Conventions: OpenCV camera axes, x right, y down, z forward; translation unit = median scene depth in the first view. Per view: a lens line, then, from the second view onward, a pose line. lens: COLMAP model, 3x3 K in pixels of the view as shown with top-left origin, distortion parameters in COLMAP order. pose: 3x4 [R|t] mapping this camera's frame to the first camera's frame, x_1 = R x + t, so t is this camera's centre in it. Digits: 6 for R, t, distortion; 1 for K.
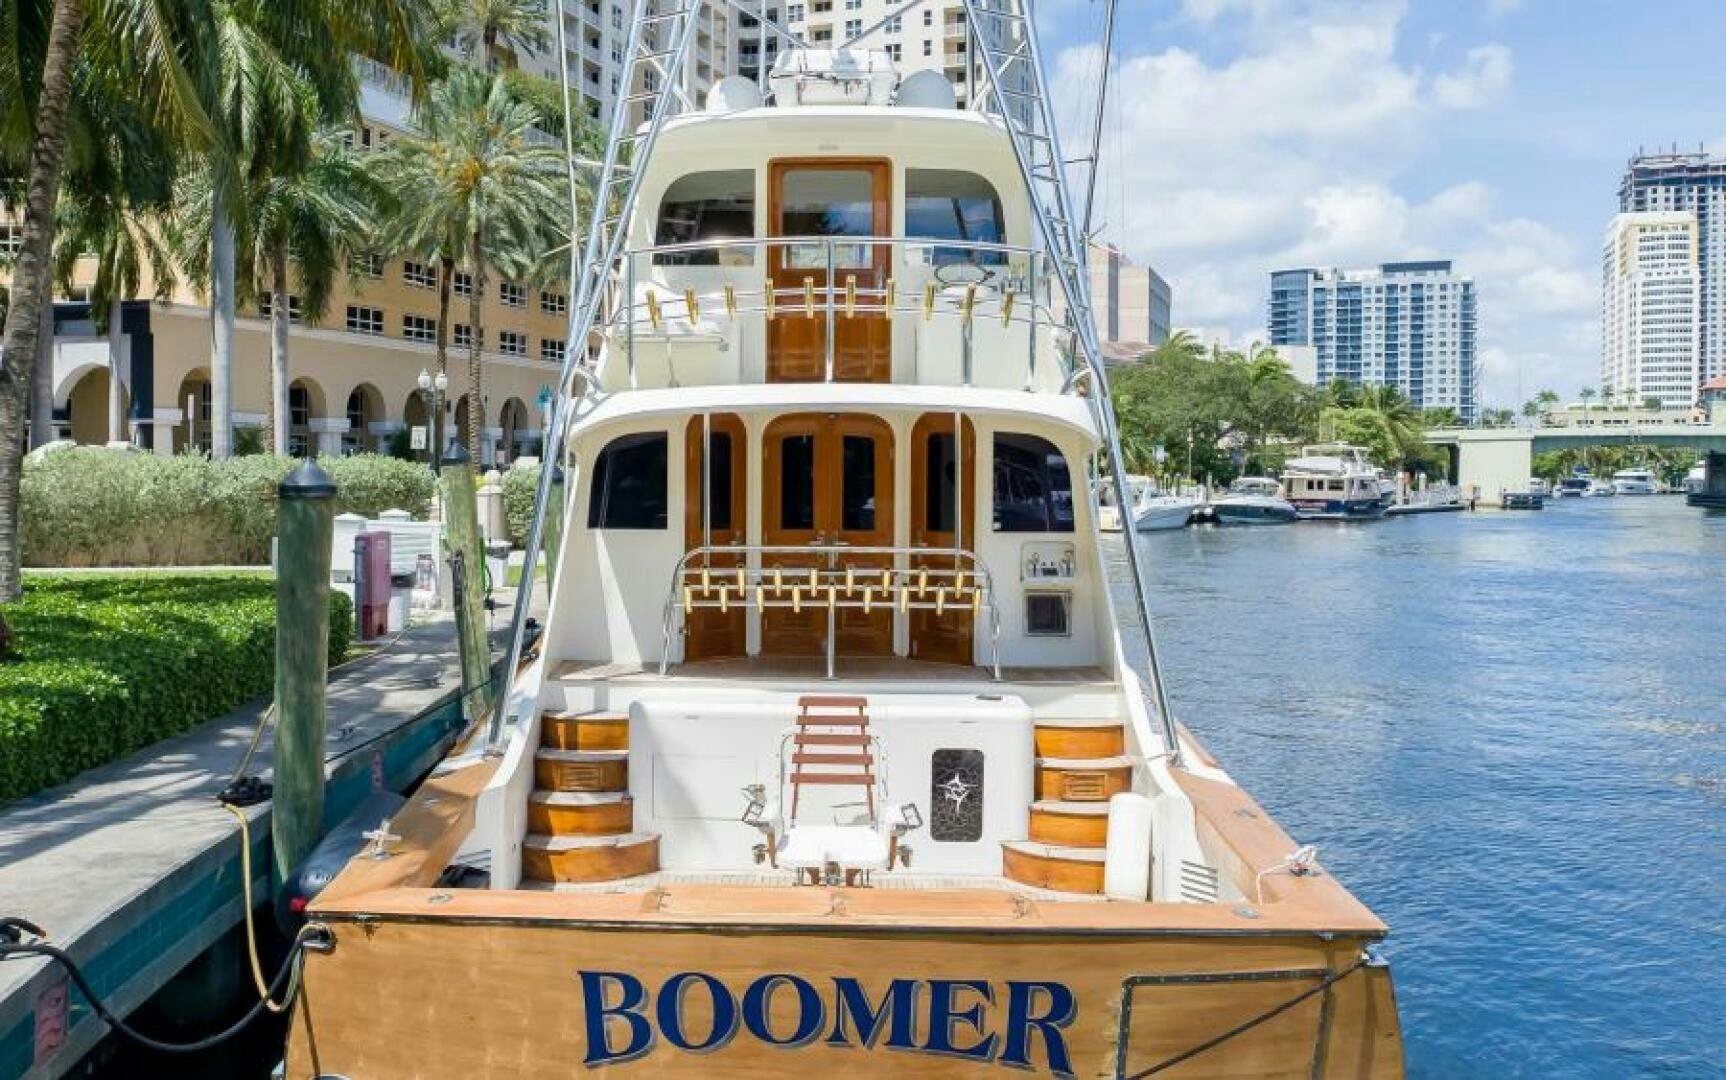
lens RADIAL K [[1655.4, 0, 743.5], [0, 1655.4, 546.6], [0, 0, 1]] dist [-0.033944, 0.000000]
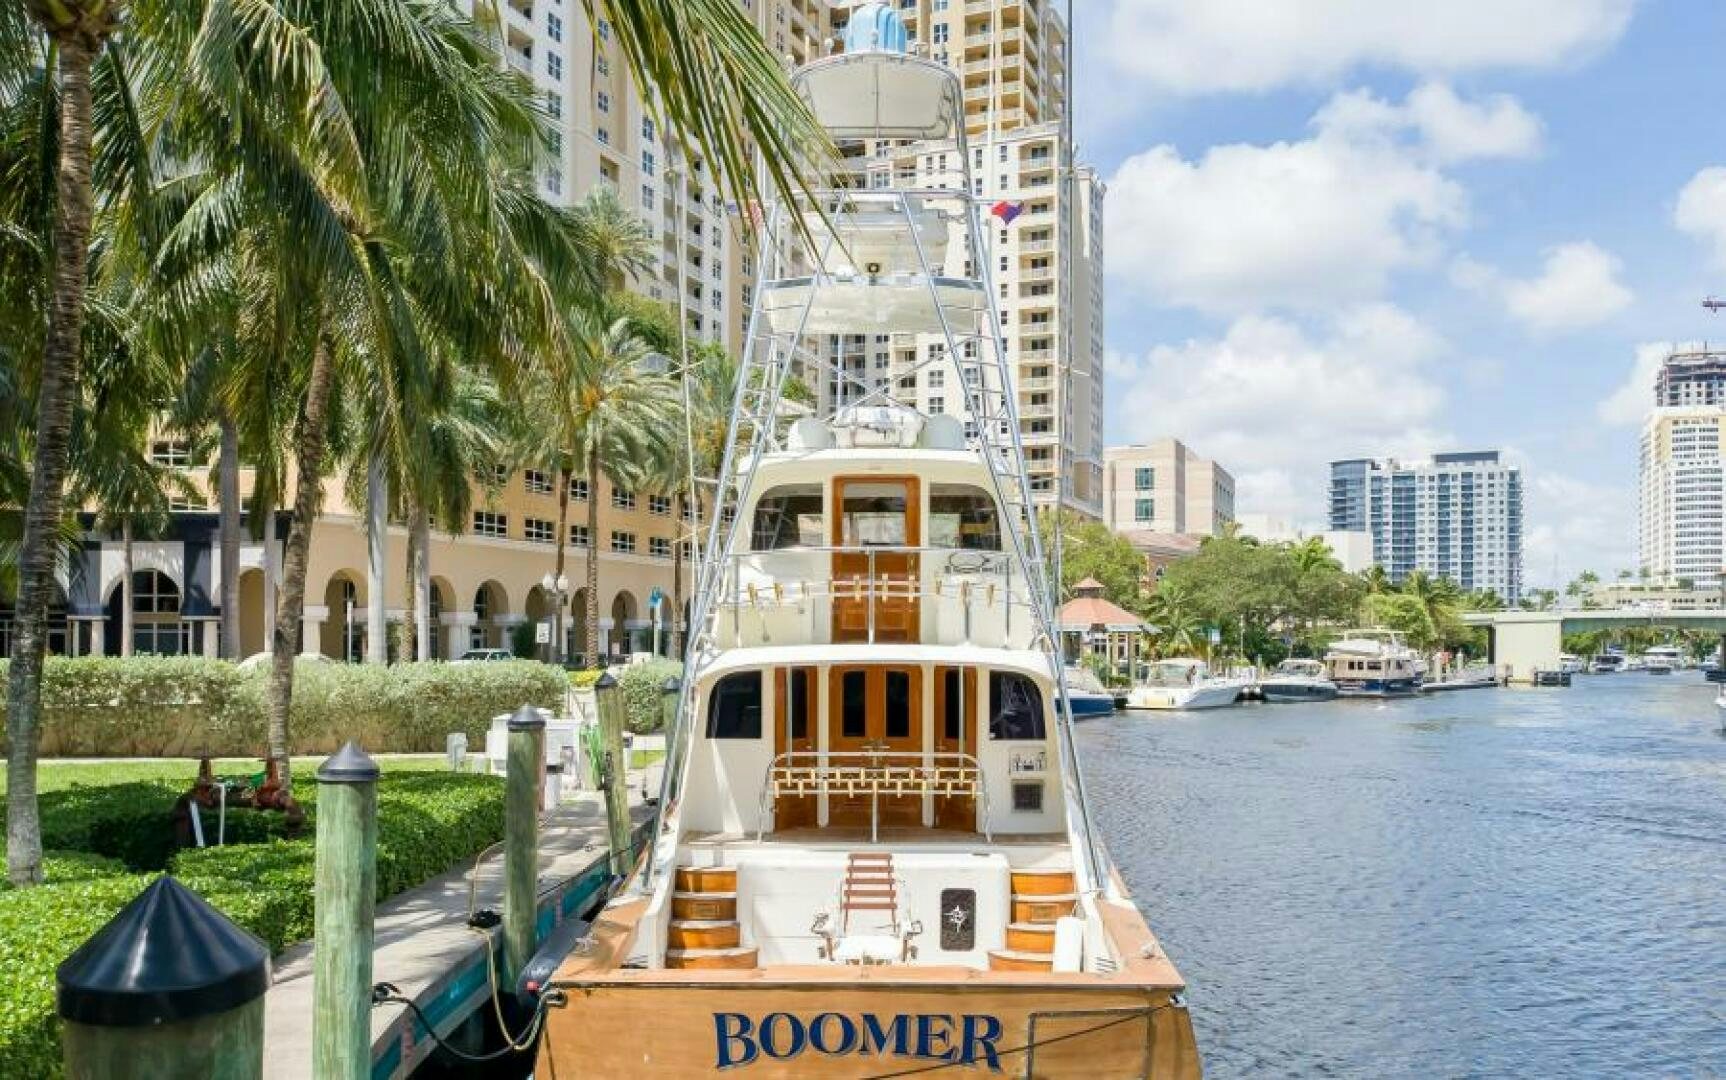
lens RADIAL K [[1719.7, 0, 928.9], [0, 1719.7, 721.8], [0, 0, 1]] dist [-0.042442, 0.000000]
pose [[0.998849, -0.003812, 0.047822, 0.025577], [0.003456, 0.999966, 0.007519, -0.034668], [-0.047849, -0.007345, 0.998828, -0.473670]]
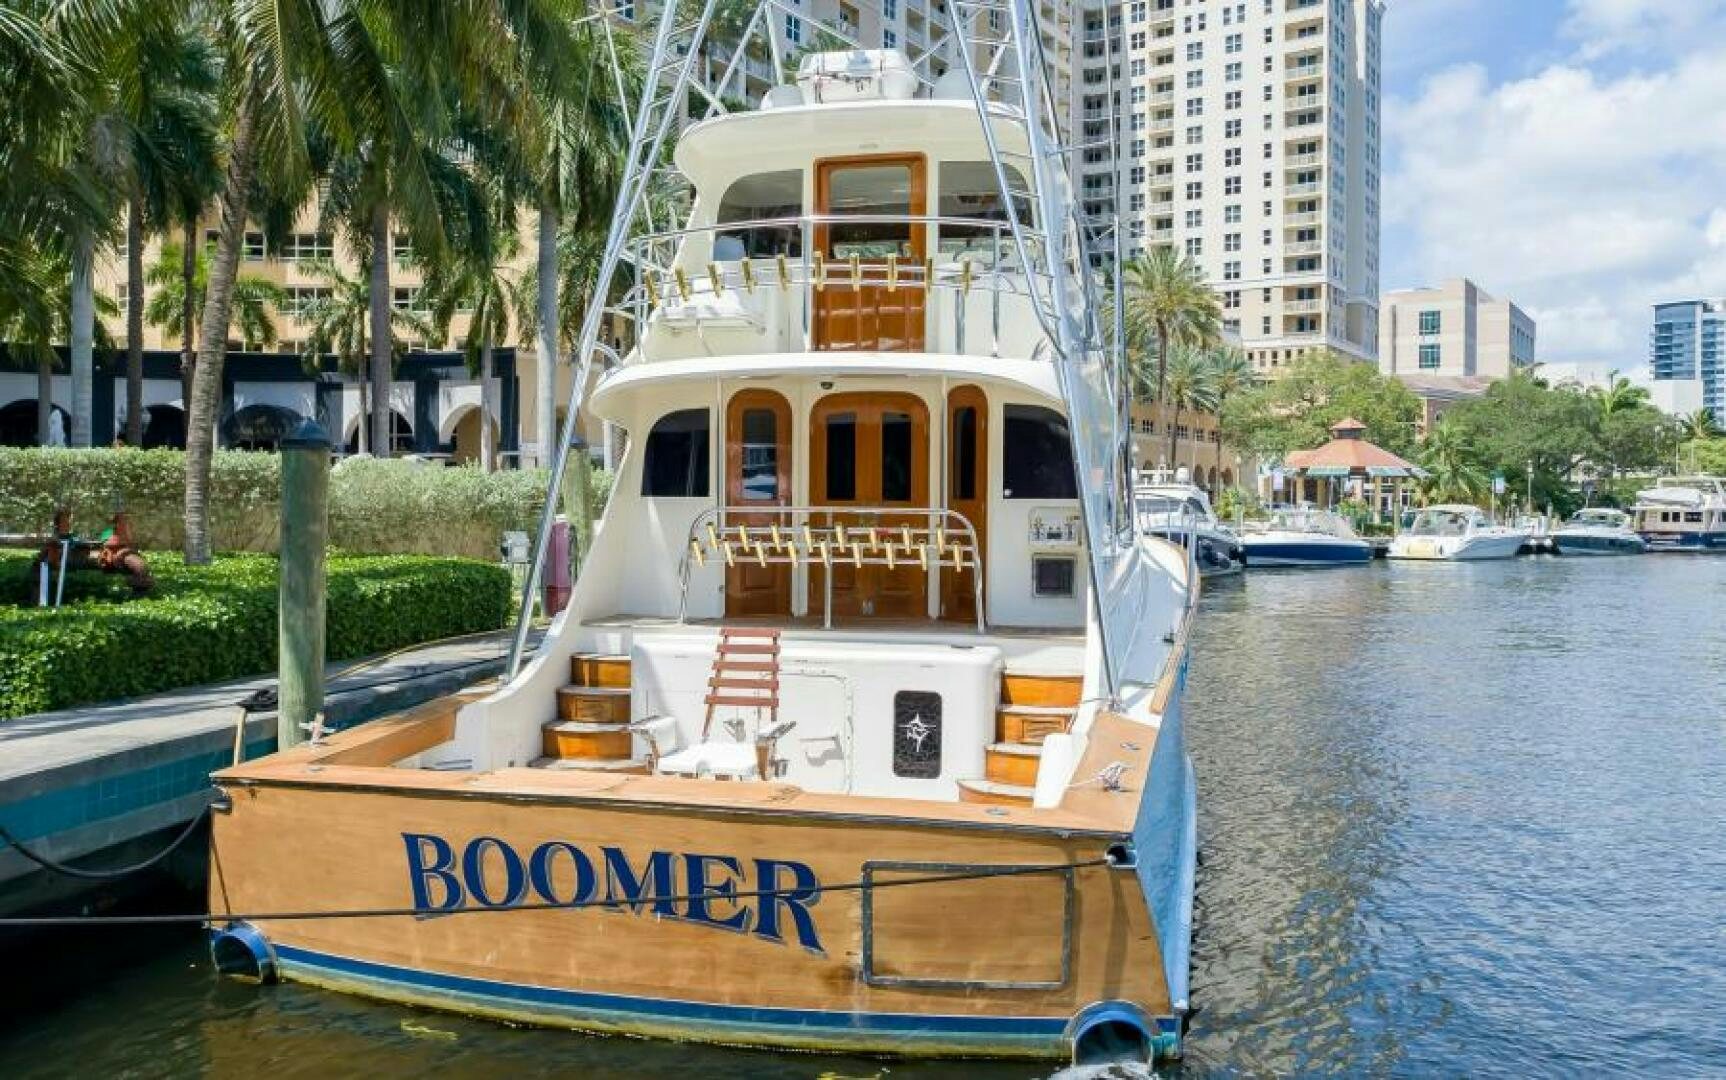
lens RADIAL K [[1551.5, 0, 847.0], [0, 1551.5, 605.9], [0, 0, 1]] dist [-0.035442, 0.037645]
pose [[0.975465, 0.011231, -0.219867, 0.263415], [-0.010098, 0.999929, 0.006274, 0.053047], [0.219922, -0.003900, 0.975510, 0.008844]]
